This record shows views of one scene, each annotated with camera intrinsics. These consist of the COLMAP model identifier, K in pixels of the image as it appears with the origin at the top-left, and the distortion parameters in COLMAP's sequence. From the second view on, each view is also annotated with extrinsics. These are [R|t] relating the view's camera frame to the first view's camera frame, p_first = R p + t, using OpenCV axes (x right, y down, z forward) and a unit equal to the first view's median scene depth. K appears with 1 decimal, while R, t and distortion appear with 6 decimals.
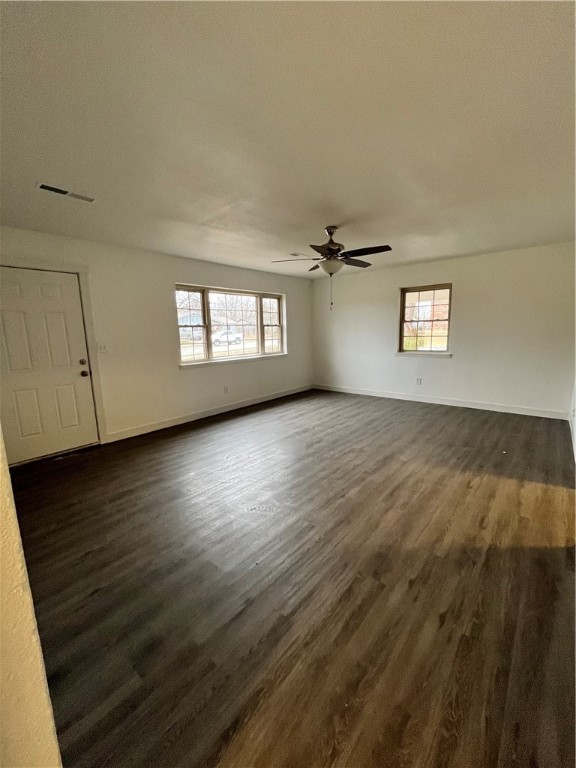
lens RADIAL K [[310.5, 0, 287.0], [0, 310.5, 382.0], [0, 0, 1]] dist [-0.003967, 0.000609]
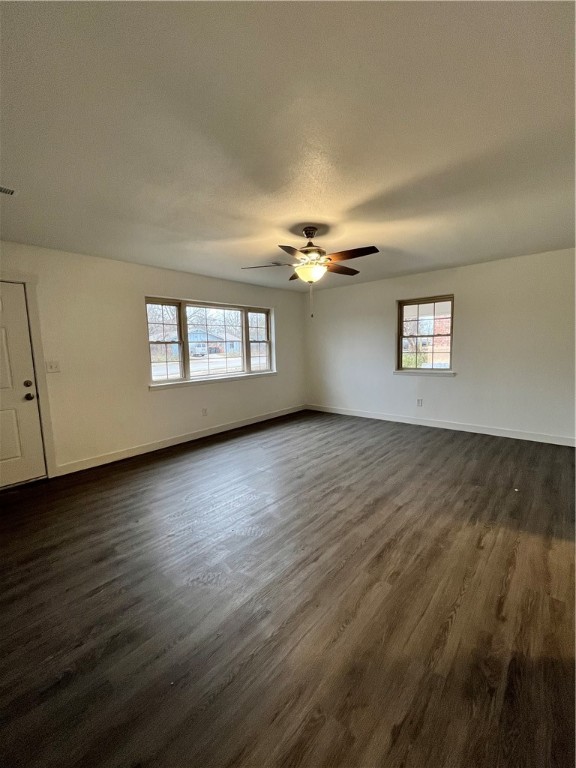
lens RADIAL K [[310.5, 0, 287.1], [0, 310.5, 382.5], [0, 0, 1]] dist [-0.003967, 0.000609]
pose [[0.999875, -0.000839, -0.015765, 0.066673], [0.000056, 0.998769, -0.049612, -0.019334], [0.015787, 0.049605, 0.998644, 0.112376]]
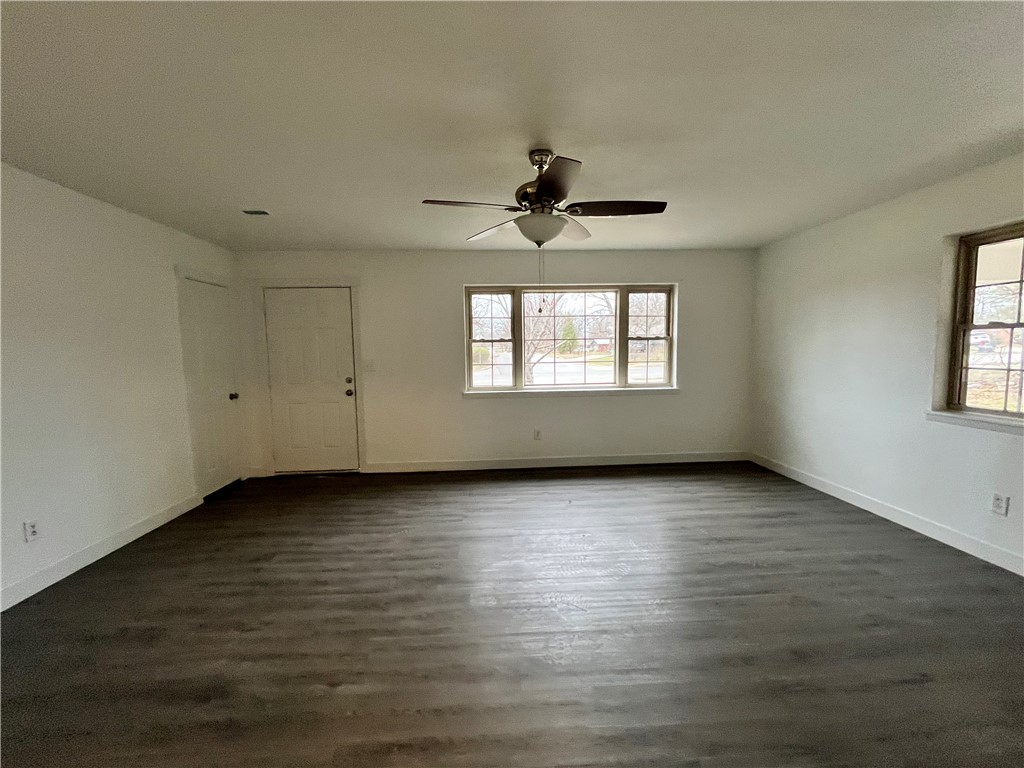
lens RADIAL K [[414.0, 0, 511.9], [0, 414.0, 380.4], [0, 0, 1]] dist [-0.003967, 0.000609]
pose [[0.692887, 0.068576, -0.717778, 0.454144], [-0.119708, 0.992593, -0.020725, -0.076387], [0.711040, 0.100284, 0.695964, 0.382106]]
